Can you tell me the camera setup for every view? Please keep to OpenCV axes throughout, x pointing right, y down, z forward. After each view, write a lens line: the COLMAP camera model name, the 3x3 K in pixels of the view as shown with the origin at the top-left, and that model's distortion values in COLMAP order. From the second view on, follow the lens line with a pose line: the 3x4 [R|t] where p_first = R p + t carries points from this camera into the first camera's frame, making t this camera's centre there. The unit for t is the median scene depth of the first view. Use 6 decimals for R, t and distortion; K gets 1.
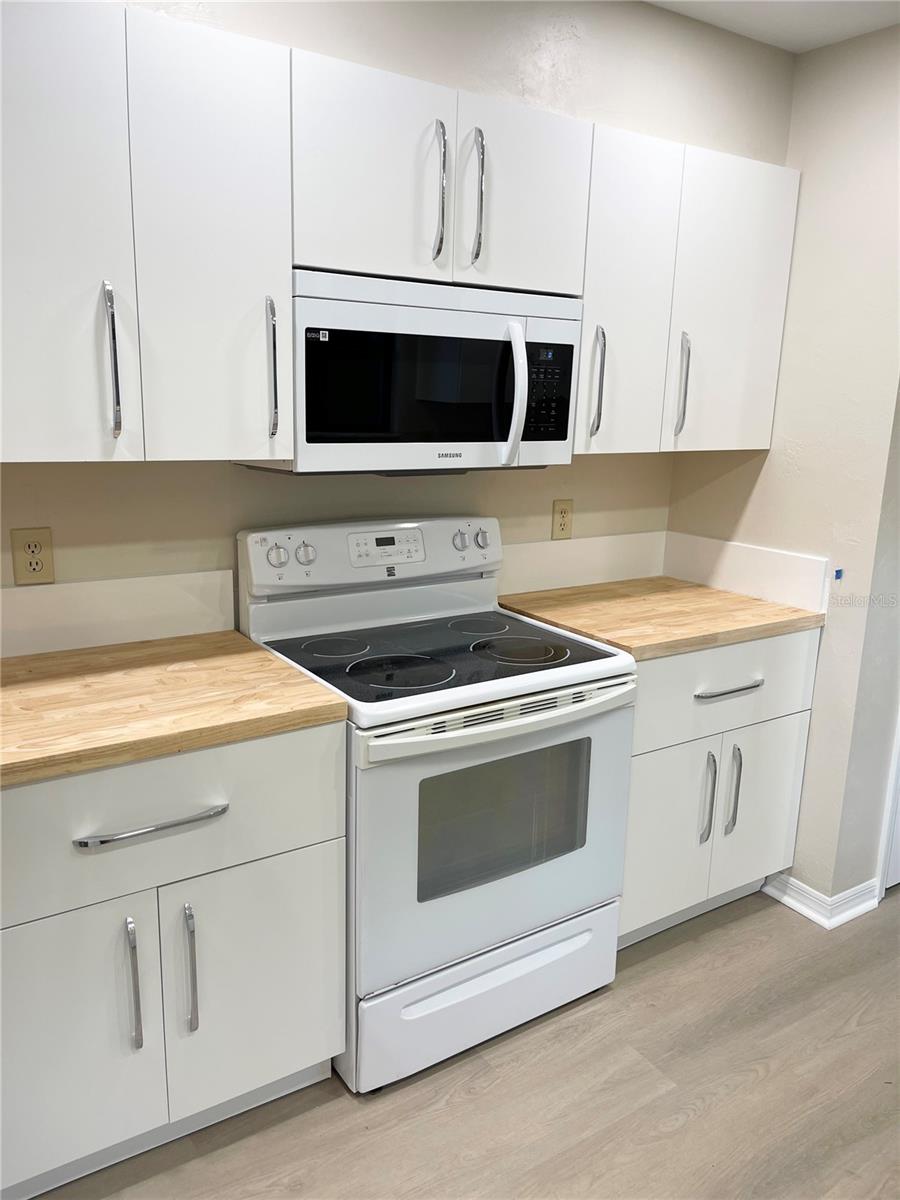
lens RADIAL K [[904.7, 0, 455.6], [0, 904.7, 609.9], [0, 0, 1]] dist [0.067676, -0.084833]
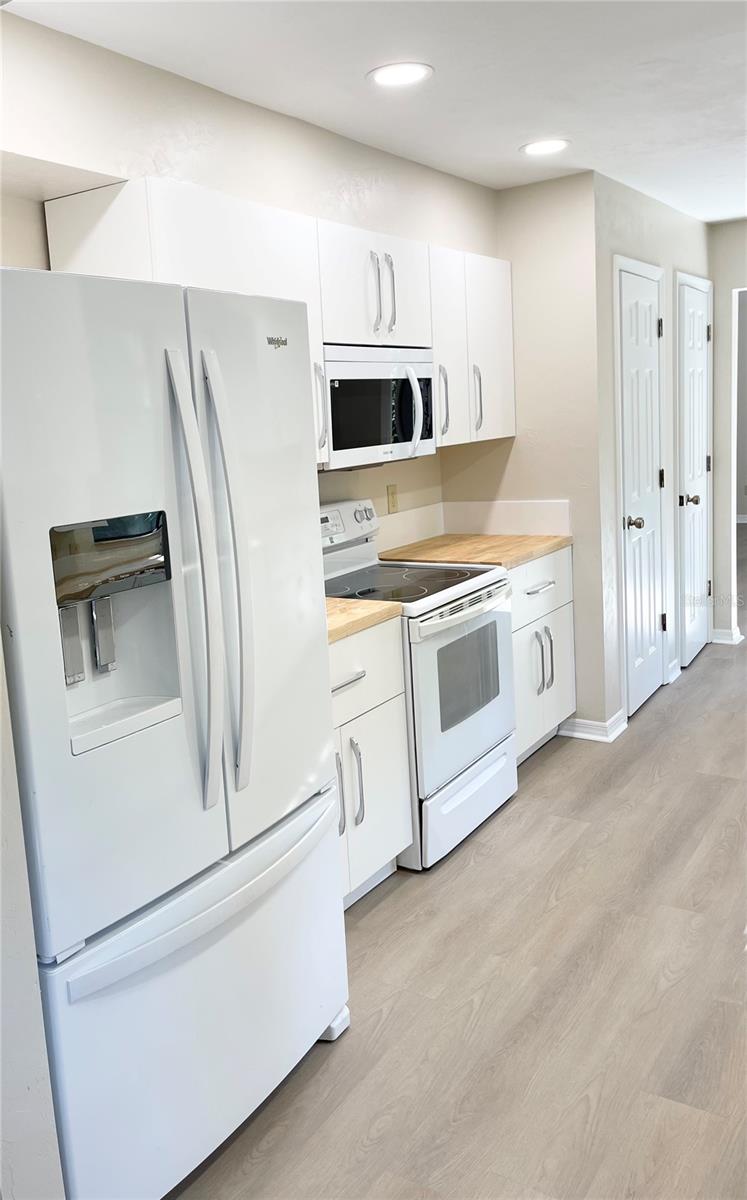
lens RADIAL K [[987.1, 0, 300.6], [0, 987.1, 559.7], [0, 0, 1]] dist [0.062111, -0.011084]
pose [[0.924844, -0.138395, 0.354275, -0.698606], [0.173613, 0.982361, -0.069470, 0.091051], [-0.338412, 0.125756, 0.932557, -0.453770]]
